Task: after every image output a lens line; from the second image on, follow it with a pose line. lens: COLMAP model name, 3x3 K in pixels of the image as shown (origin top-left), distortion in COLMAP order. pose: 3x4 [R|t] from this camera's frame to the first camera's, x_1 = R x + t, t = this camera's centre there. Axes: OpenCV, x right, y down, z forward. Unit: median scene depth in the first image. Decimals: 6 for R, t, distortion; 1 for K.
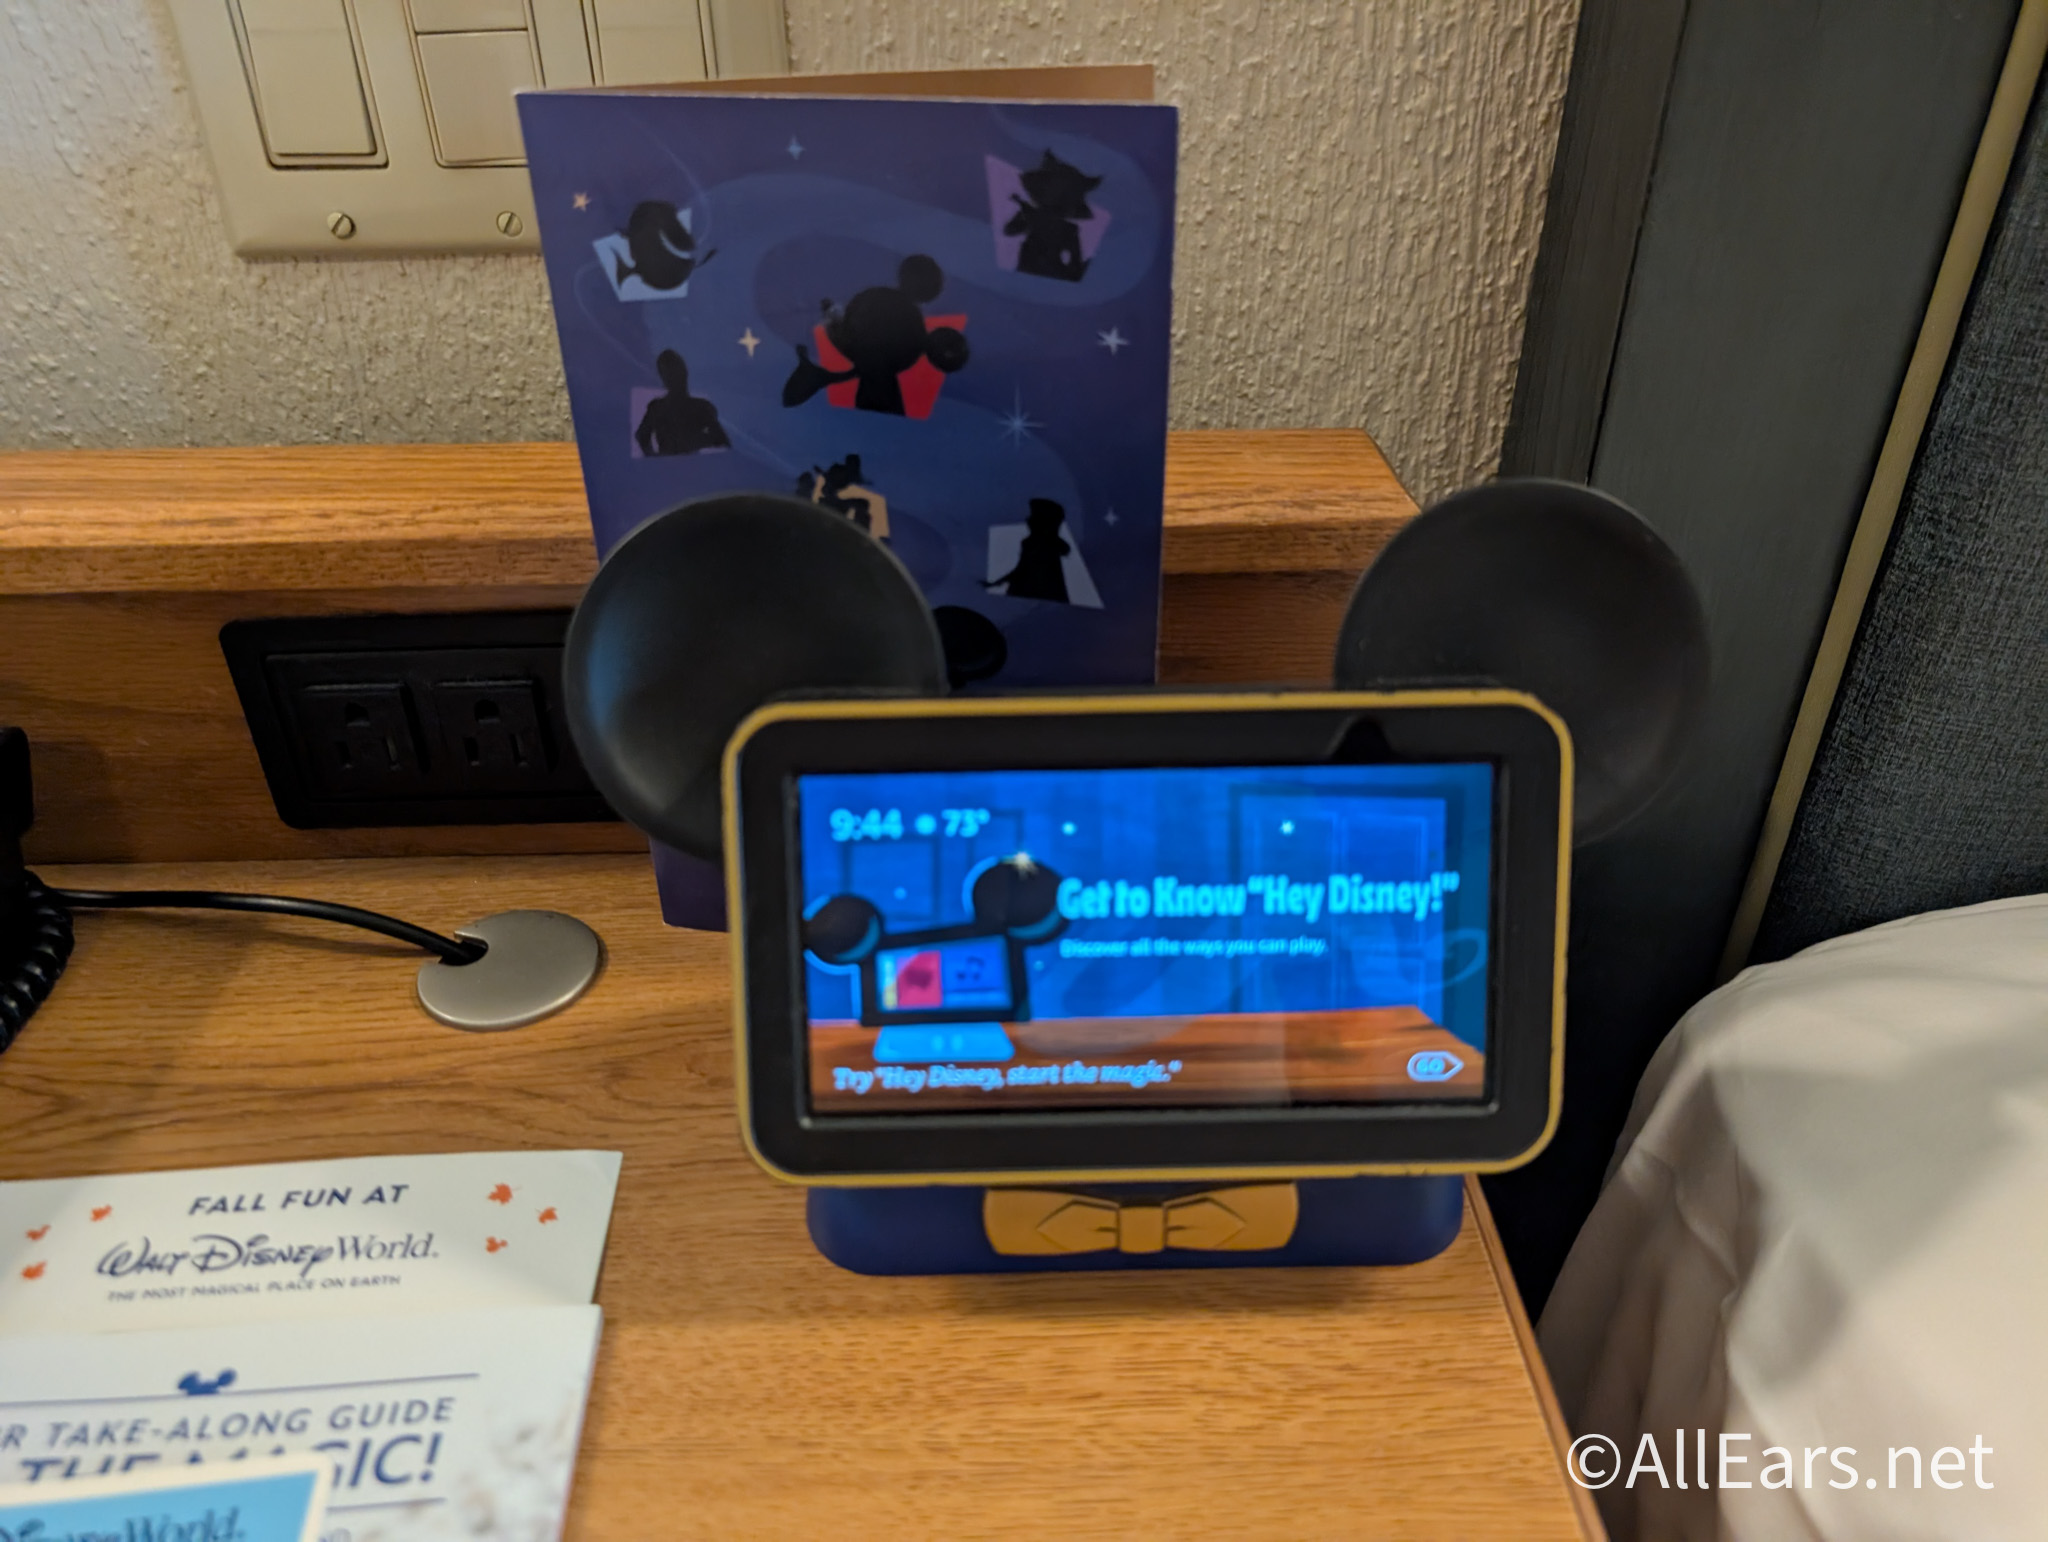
lens RADIAL K [[1535.1, 0, 1024.0], [0, 1535.1, 771.0], [0, 0, 1]] dist [-0.007882, -0.008990]
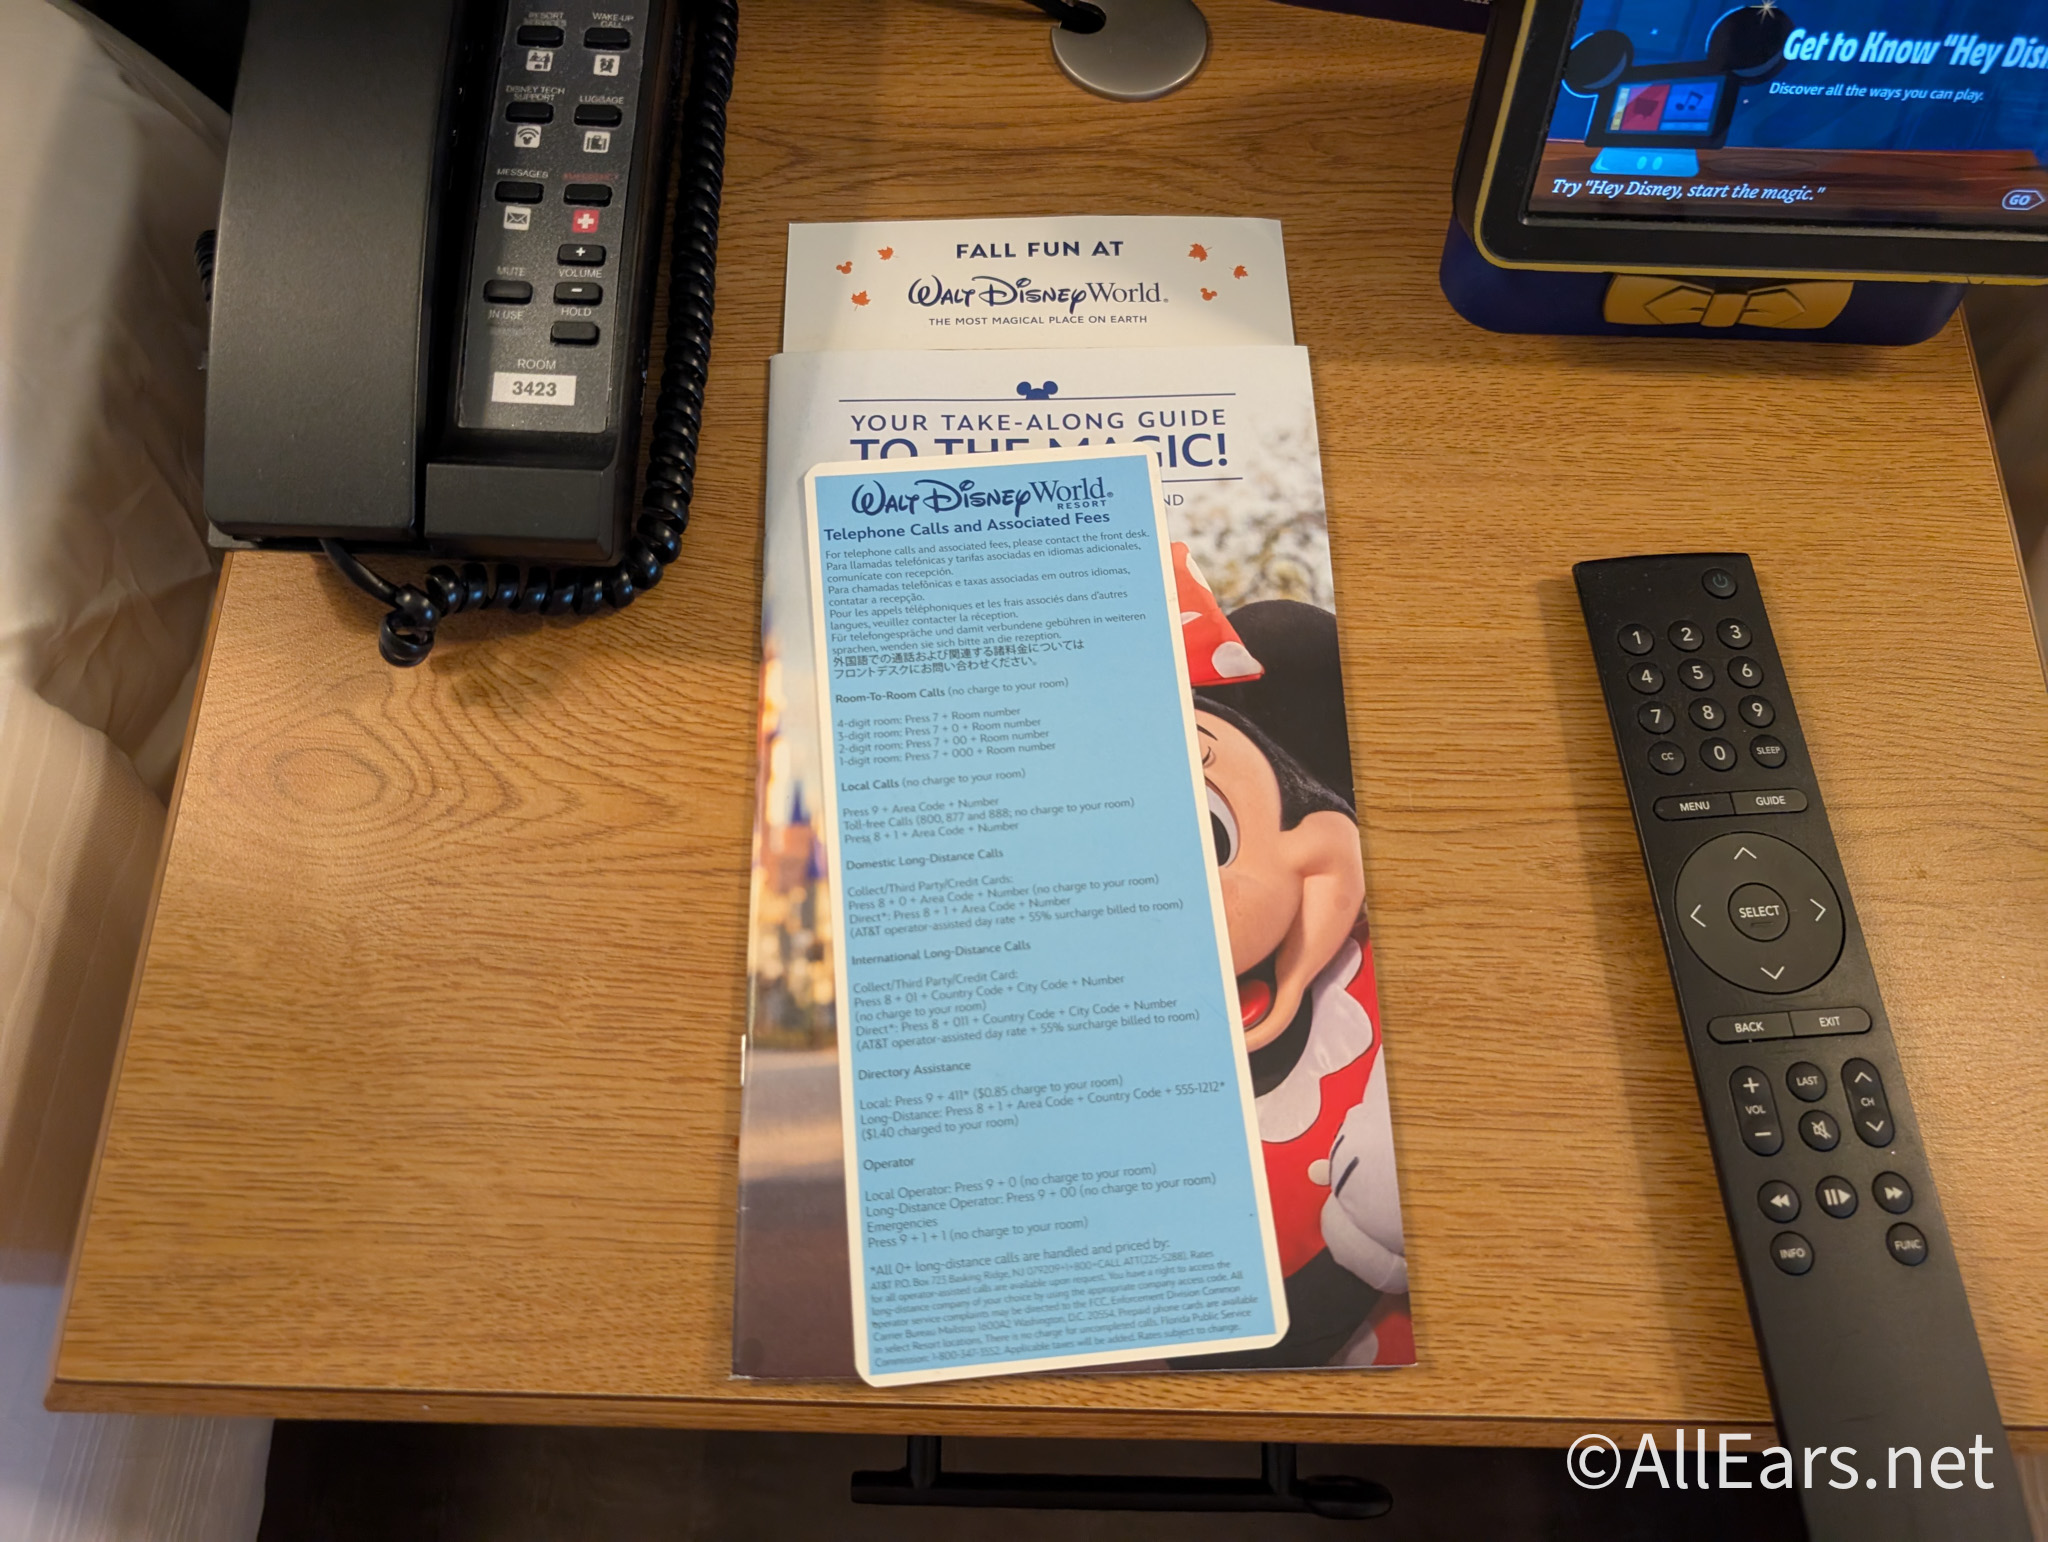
lens RADIAL K [[1500.0, 0, 1024.0], [0, 1500.0, 771.0], [0, 0, 1]] dist [-0.005303, -0.003543]
pose [[0.998620, 0.052016, -0.007297, -0.505137], [-0.037141, 0.797512, 0.602158, -0.138103], [0.037141, -0.601056, 0.798343, -0.285847]]
